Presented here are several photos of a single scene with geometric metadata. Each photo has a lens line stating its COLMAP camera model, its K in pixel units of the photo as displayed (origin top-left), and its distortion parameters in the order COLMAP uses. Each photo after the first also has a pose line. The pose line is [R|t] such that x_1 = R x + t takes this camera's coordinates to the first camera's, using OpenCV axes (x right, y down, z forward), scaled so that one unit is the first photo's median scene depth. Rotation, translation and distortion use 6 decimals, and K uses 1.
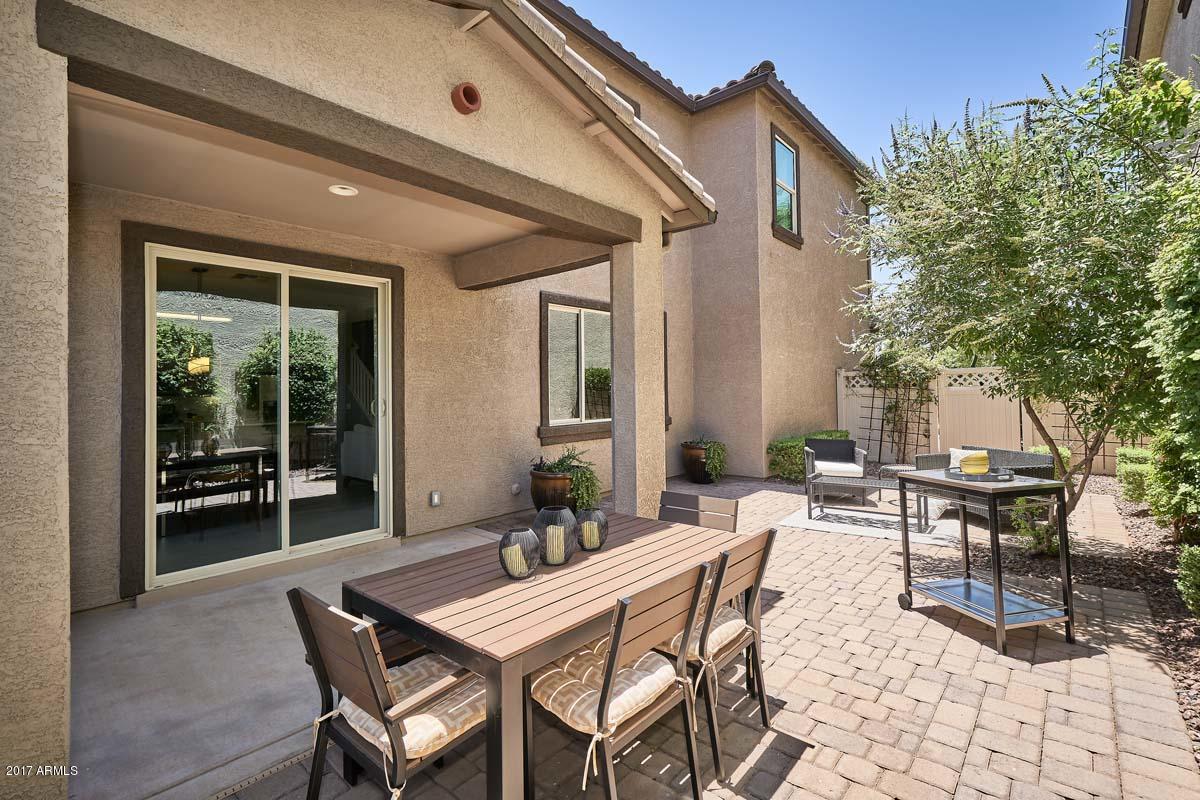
lens RADIAL K [[556.0, 0, 606.5], [0, 556.0, 399.6], [0, 0, 1]] dist [-0.001805, 0.001269]
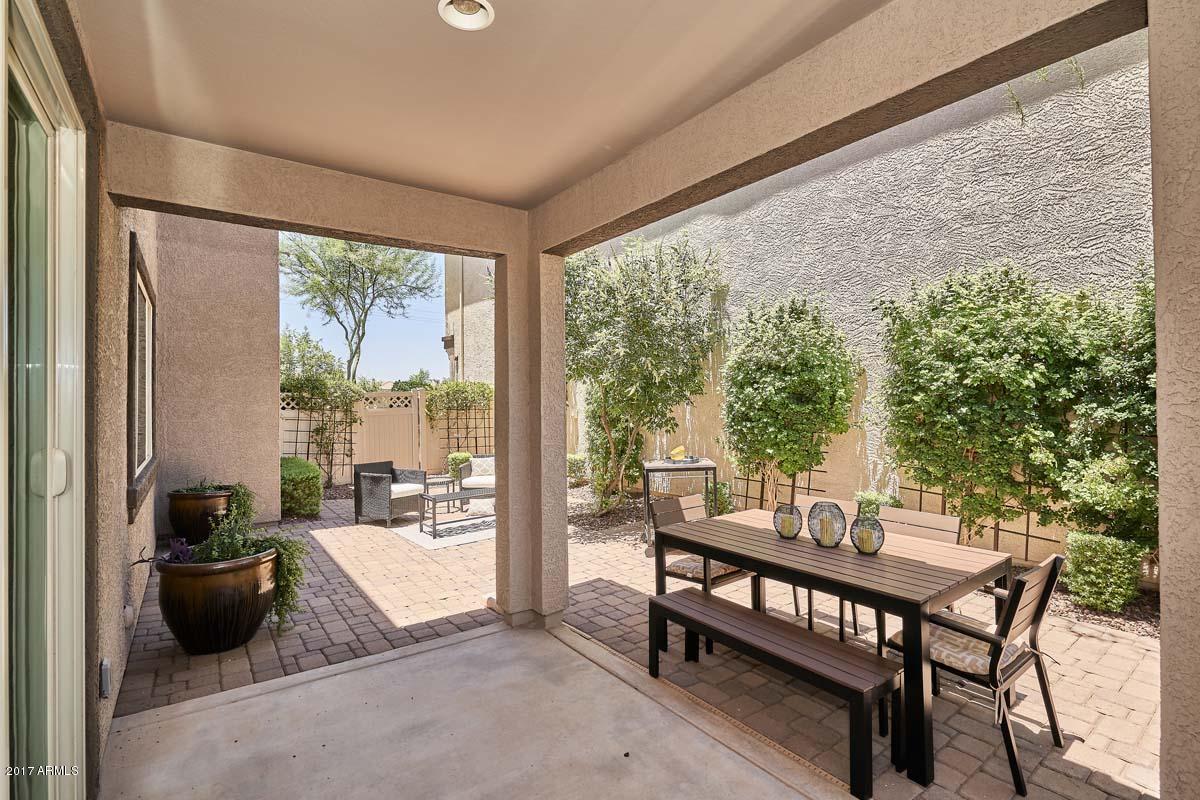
lens RADIAL K [[556.0, 0, 600.9], [0, 556.0, 397.0], [0, 0, 1]] dist [-0.001805, 0.001269]
pose [[0.243298, 0.014293, 0.969846, -0.332830], [0.033887, 0.999156, -0.023226, -0.004371], [-0.969359, 0.038516, 0.242609, 0.275046]]
